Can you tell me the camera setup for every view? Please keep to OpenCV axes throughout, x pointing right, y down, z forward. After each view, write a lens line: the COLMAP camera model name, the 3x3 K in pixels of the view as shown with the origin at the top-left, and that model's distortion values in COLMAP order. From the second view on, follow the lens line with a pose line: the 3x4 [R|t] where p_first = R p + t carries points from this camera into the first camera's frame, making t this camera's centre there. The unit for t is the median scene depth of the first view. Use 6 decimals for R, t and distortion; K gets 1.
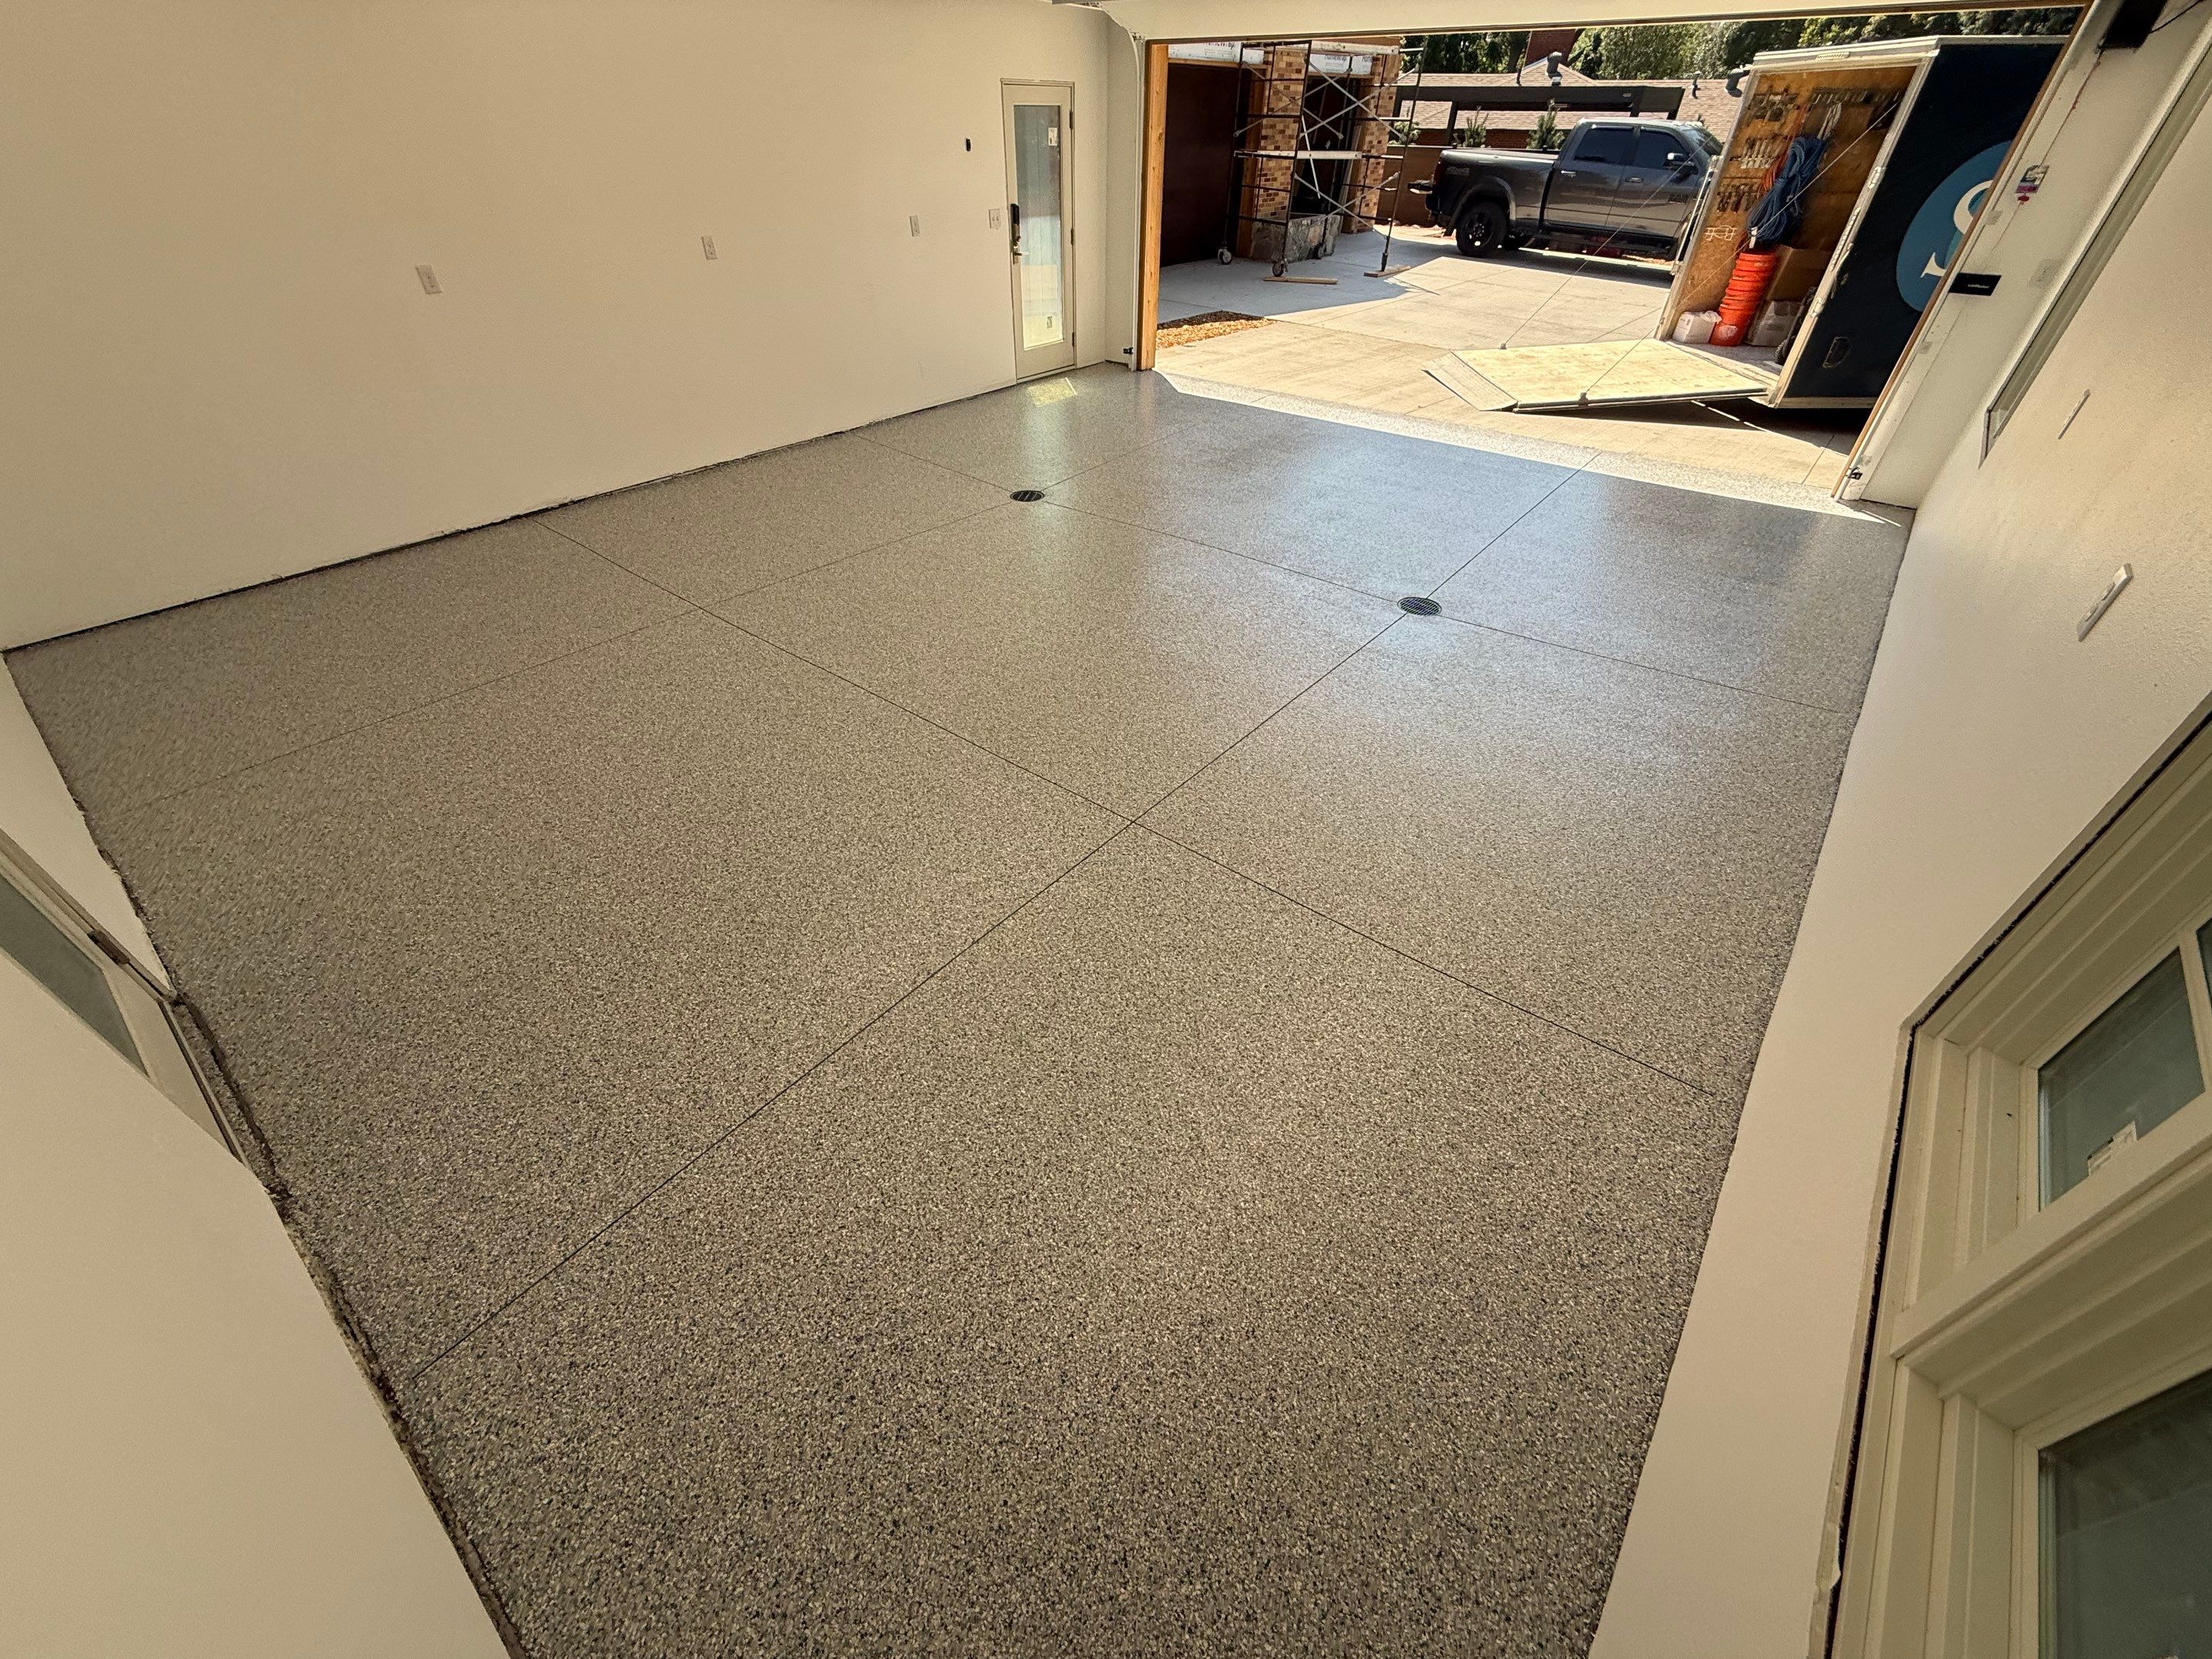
lens RADIAL K [[876.5, 0, 1102.3], [0, 876.5, 832.8], [0, 0, 1]] dist [0.000295, -0.000146]
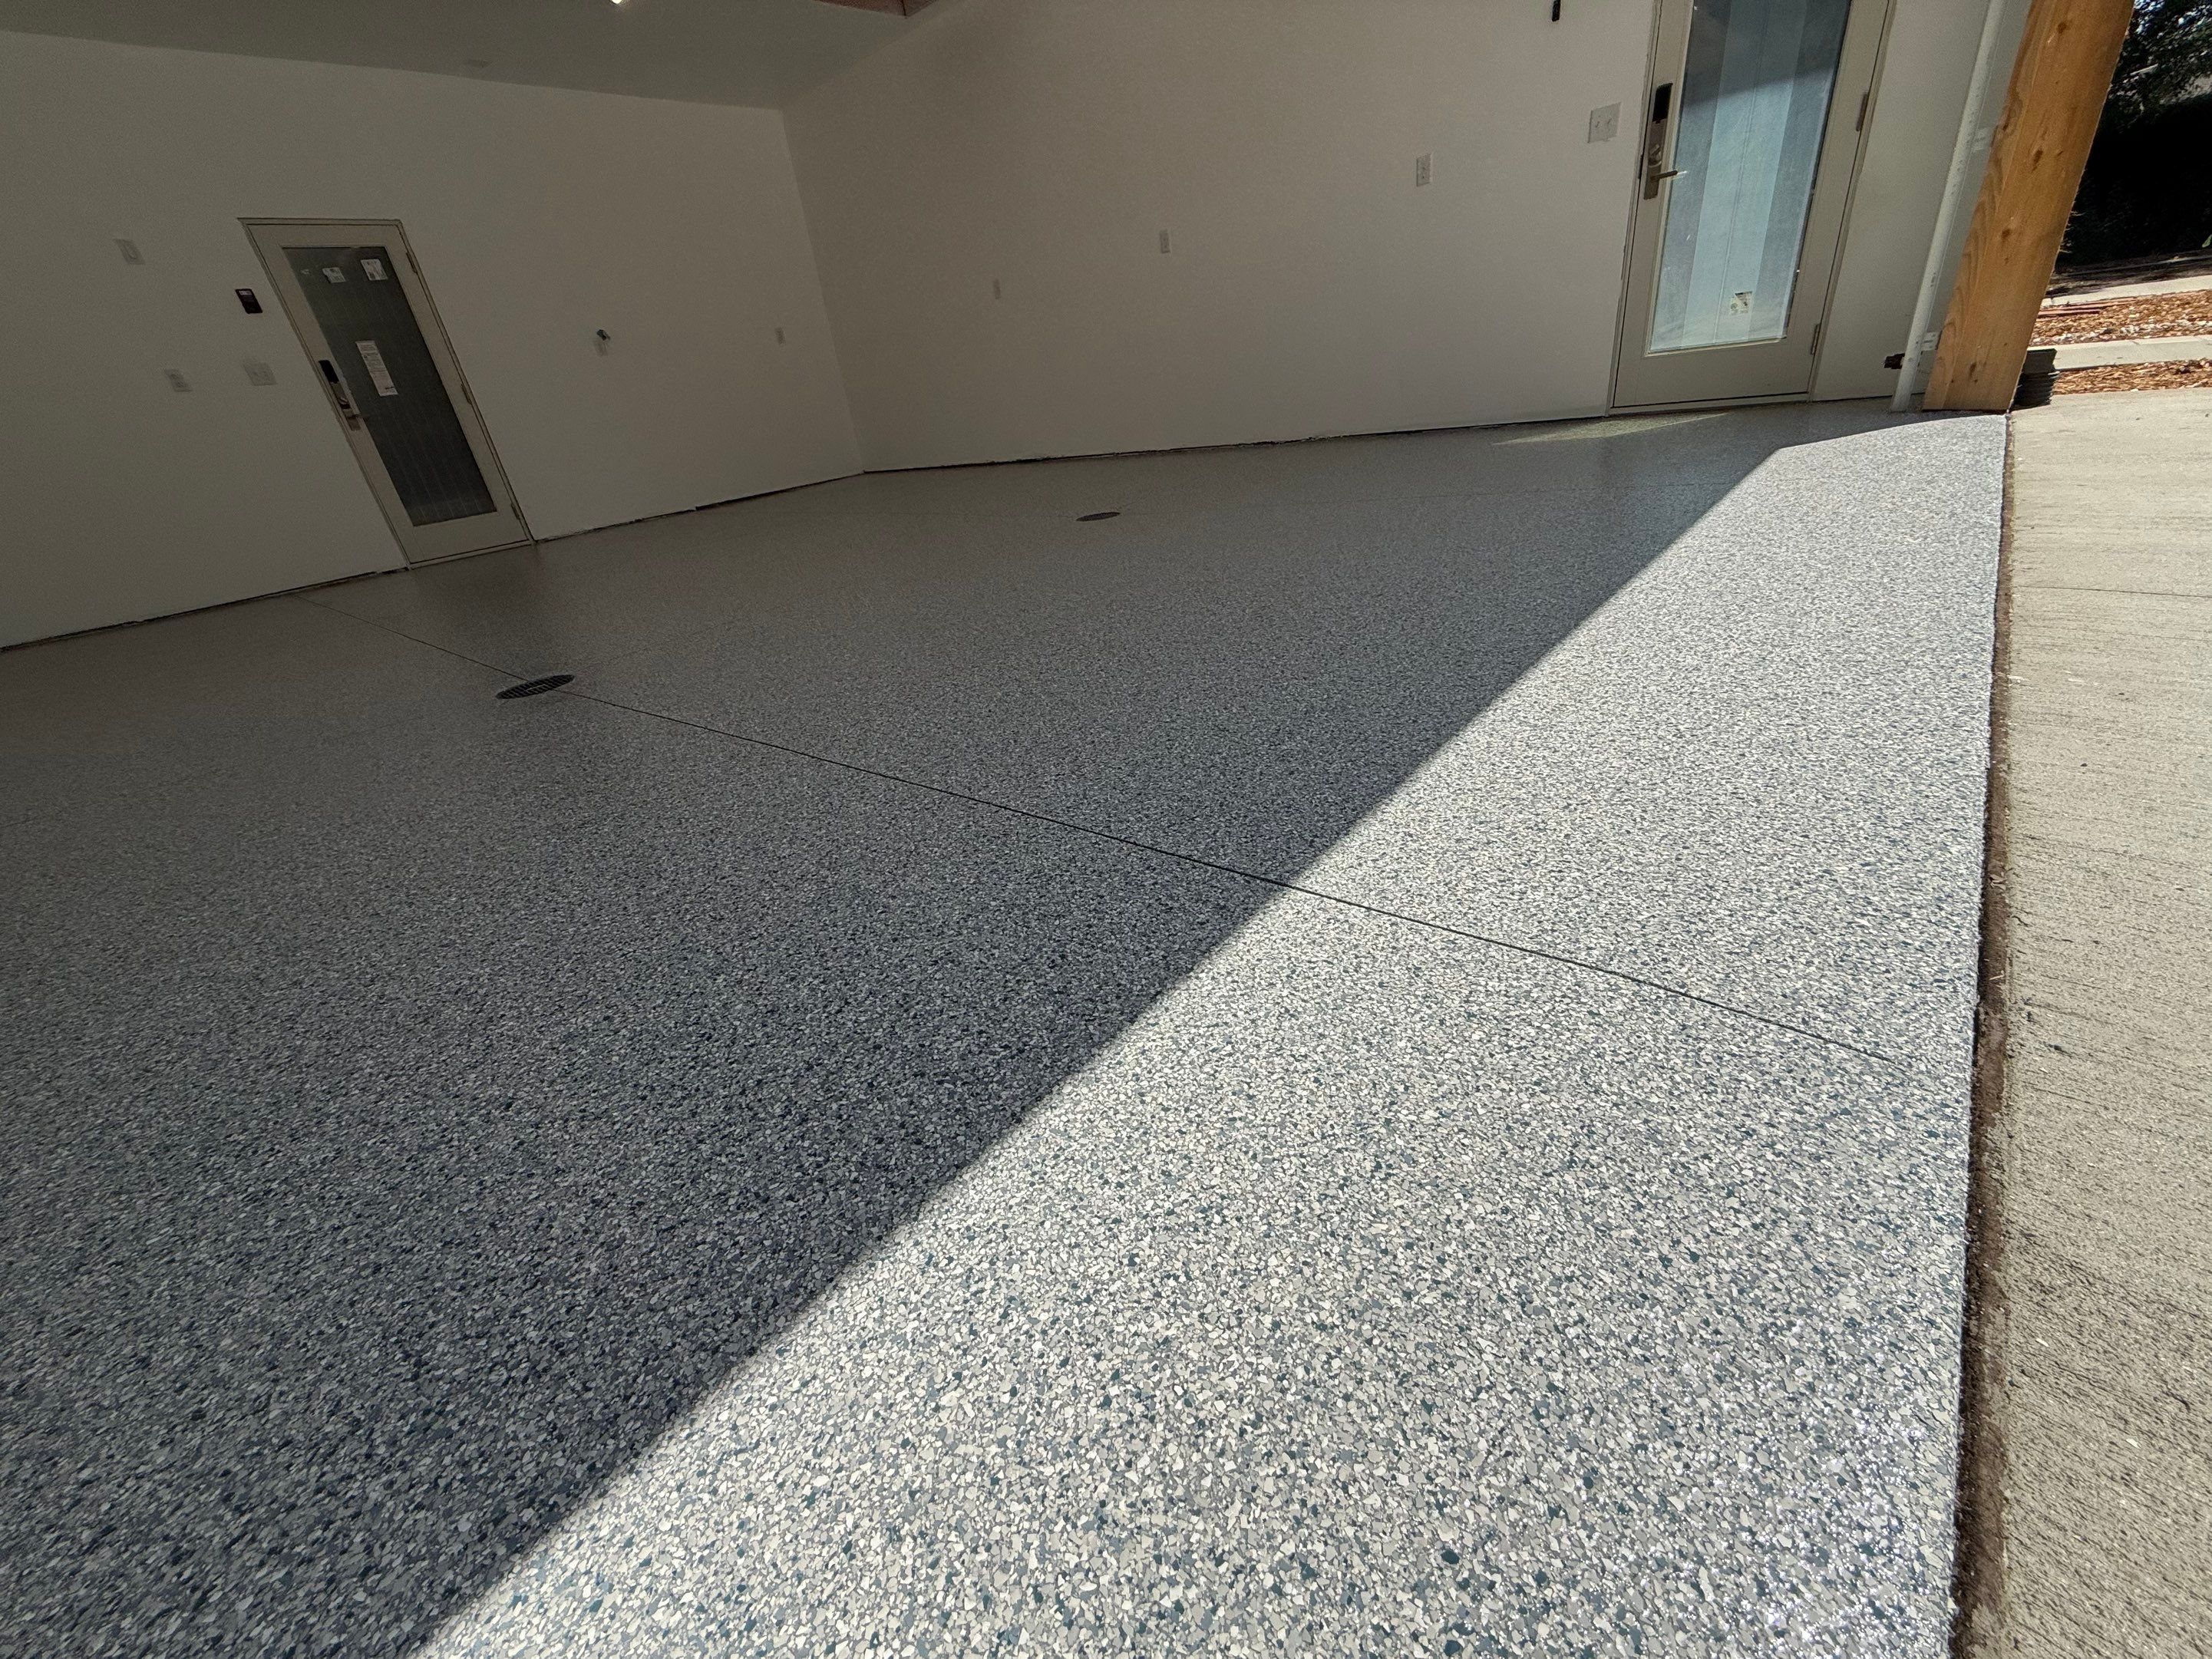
lens RADIAL K [[880.9, 0, 1101.4], [0, 880.9, 825.4], [0, 0, 1]] dist [0.000240, -0.000015]
pose [[-0.037536, 0.454775, -0.889815, 0.541073], [-0.524282, 0.749086, 0.404967, -0.370318], [0.850717, 0.481715, 0.210313, 0.726102]]
